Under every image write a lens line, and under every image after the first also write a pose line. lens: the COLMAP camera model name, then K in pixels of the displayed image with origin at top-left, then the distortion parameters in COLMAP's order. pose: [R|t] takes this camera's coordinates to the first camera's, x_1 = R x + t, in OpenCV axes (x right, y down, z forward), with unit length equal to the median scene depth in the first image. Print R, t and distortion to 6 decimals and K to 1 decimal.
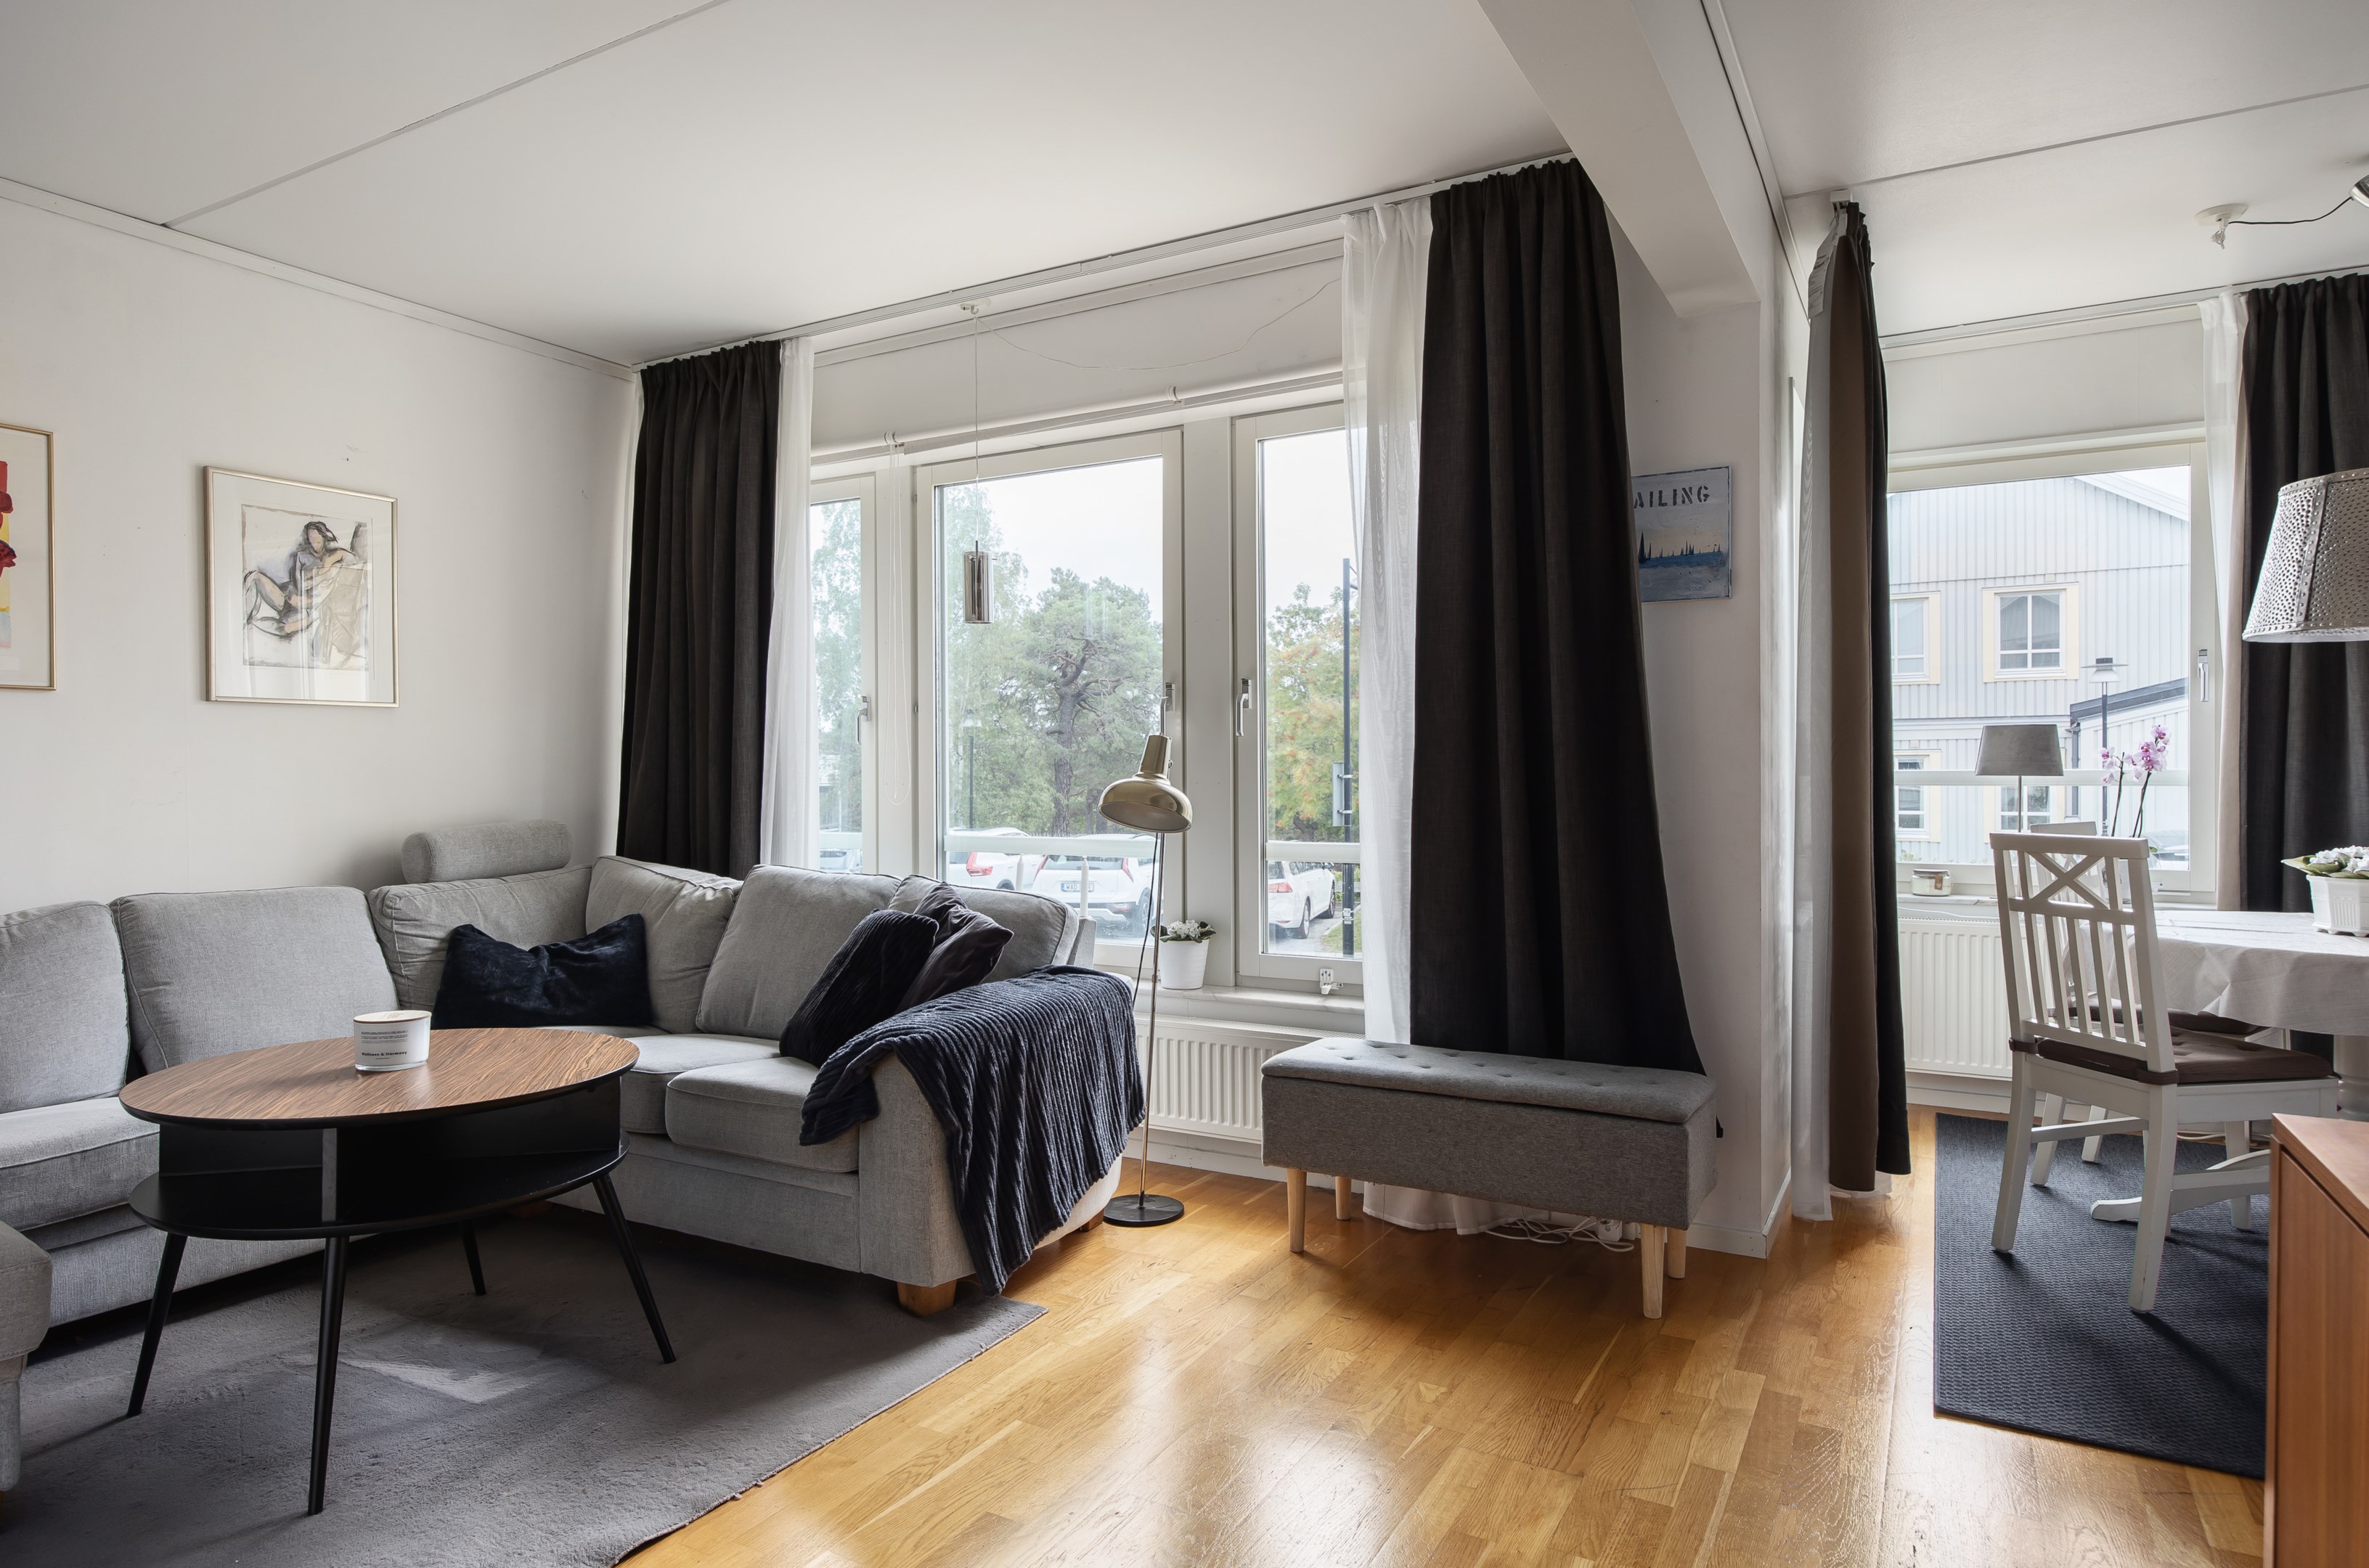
lens RADIAL K [[1332.5, 0, 1234.7], [0, 1332.5, 759.4], [0, 0, 1]] dist [0.008708, 0.002839]
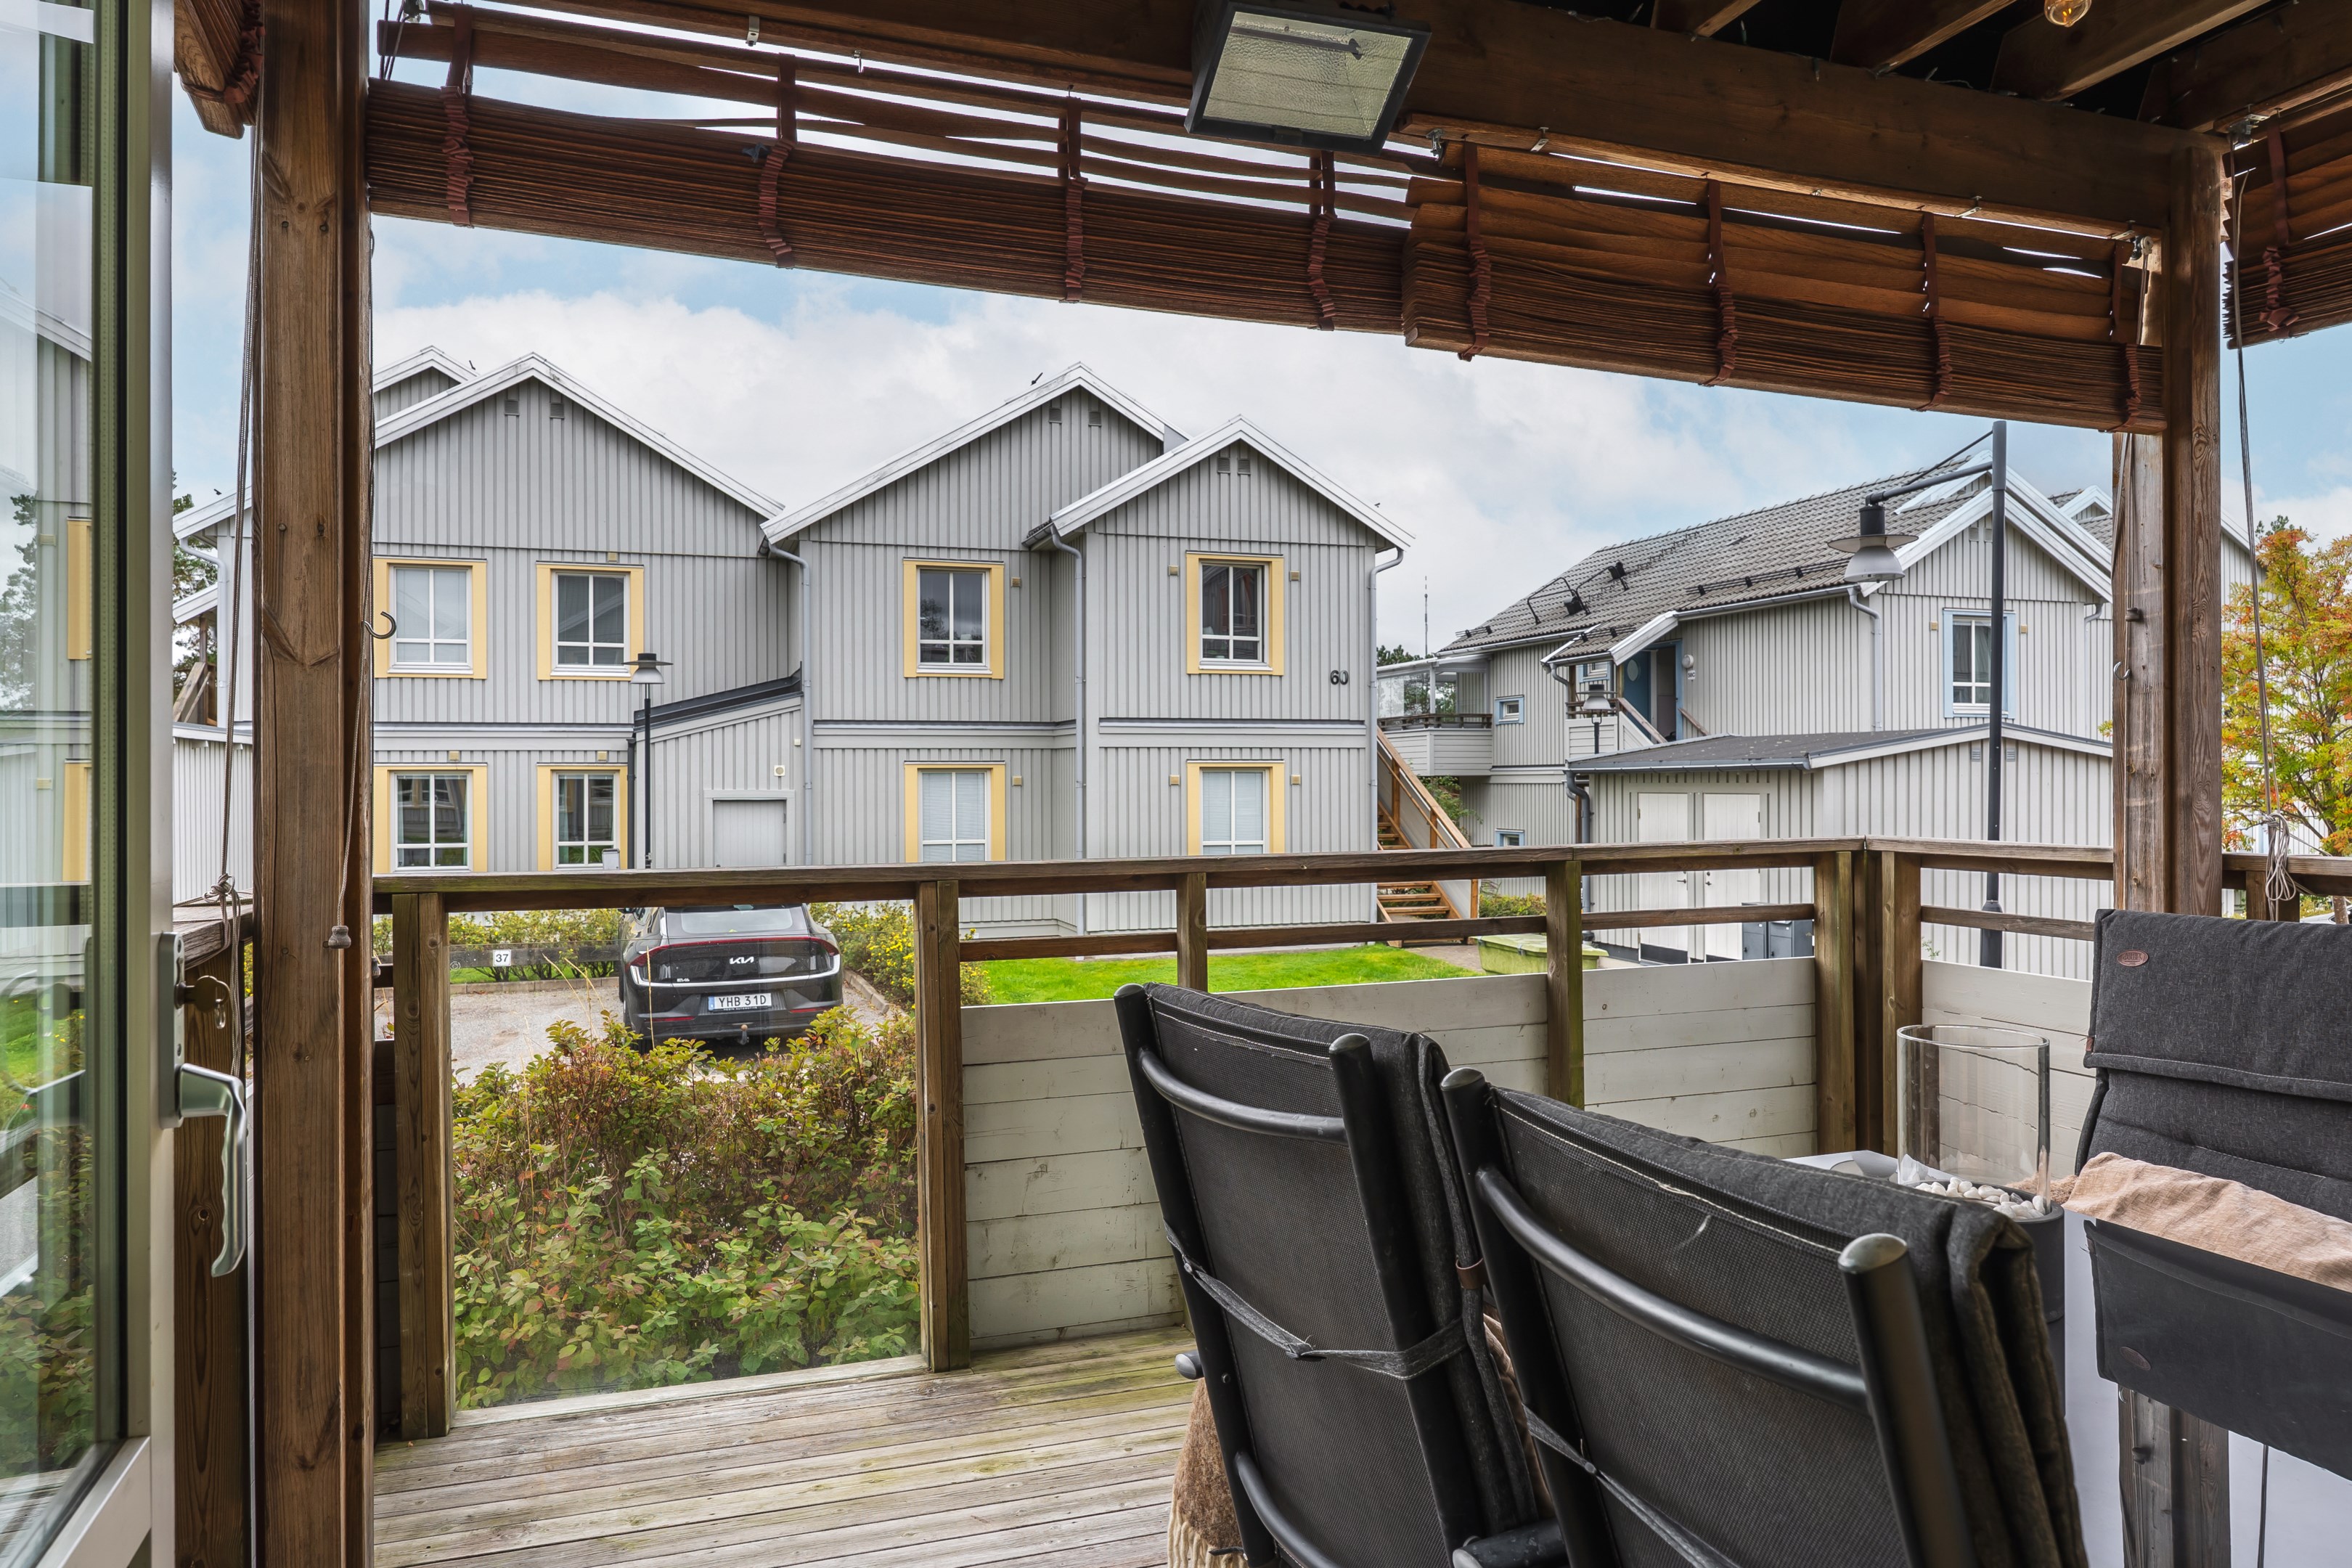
lens RADIAL K [[1527.2, 0, 1178.5], [0, 1527.2, 772.1], [0, 0, 1]] dist [-0.006687, -0.000932]
pose [[0.657089, 0.008607, 0.753764, 0.126634], [-0.008581, 0.999955, -0.003937, -0.002242], [-0.753764, -0.003881, 0.657134, 0.114090]]
